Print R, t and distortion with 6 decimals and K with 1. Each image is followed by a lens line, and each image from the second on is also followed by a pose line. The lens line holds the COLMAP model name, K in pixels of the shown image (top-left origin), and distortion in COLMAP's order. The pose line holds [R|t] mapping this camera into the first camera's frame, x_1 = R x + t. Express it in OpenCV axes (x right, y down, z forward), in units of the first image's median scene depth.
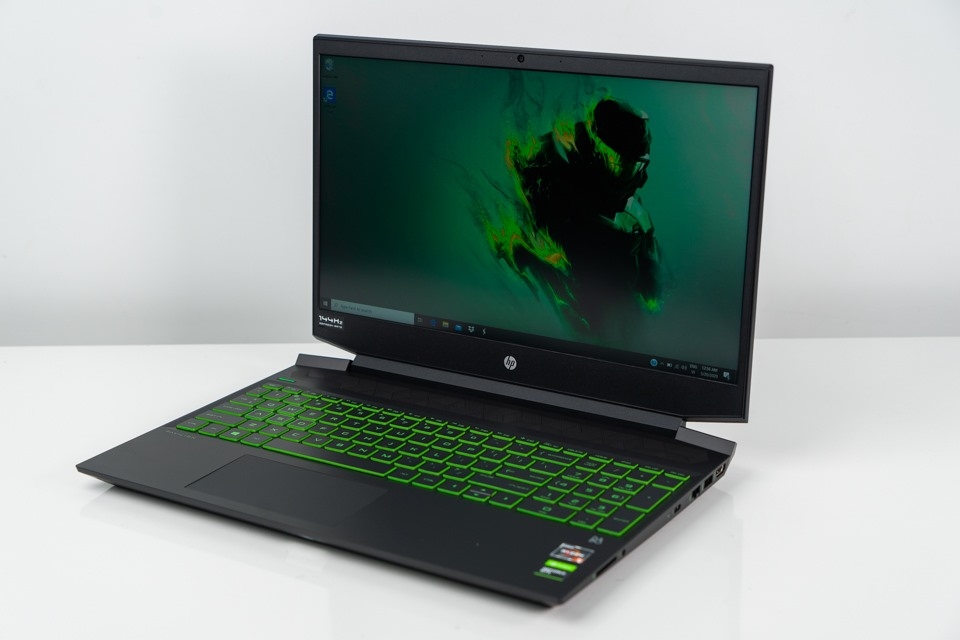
lens RADIAL K [[1515.1, 0, 480.0], [0, 1515.1, 320.0], [0, 0, 1]] dist [0.010865, 0.005198]
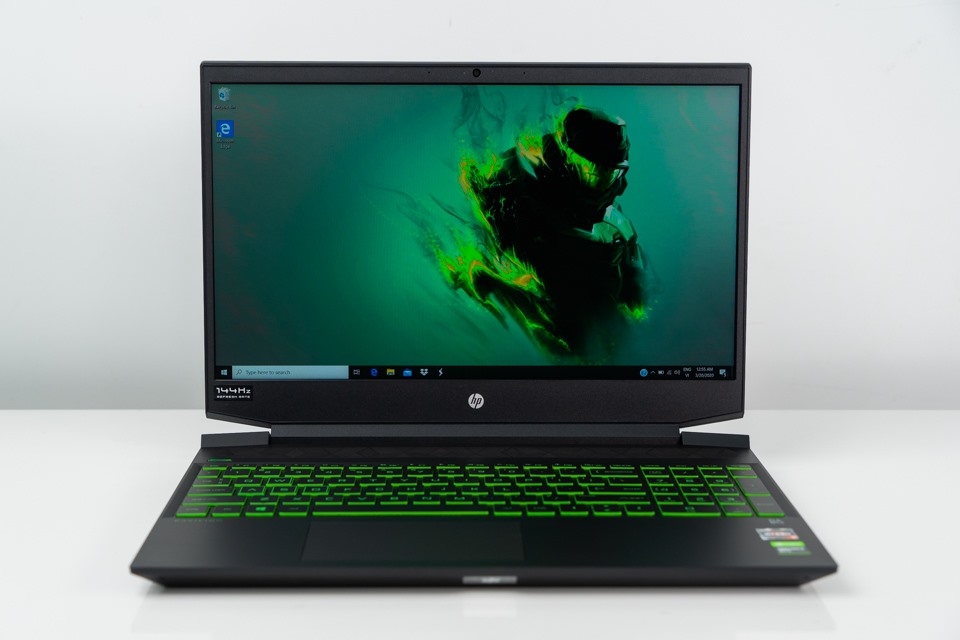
lens RADIAL K [[1515.1, 0, 480.0], [0, 1515.1, 320.0], [0, 0, 1]] dist [0.010865, 0.005198]
pose [[0.840063, -0.082647, 0.536156, -0.489861], [0.149744, 0.985256, -0.082749, 0.058819], [-0.521412, 0.149801, 0.840053, 0.221942]]
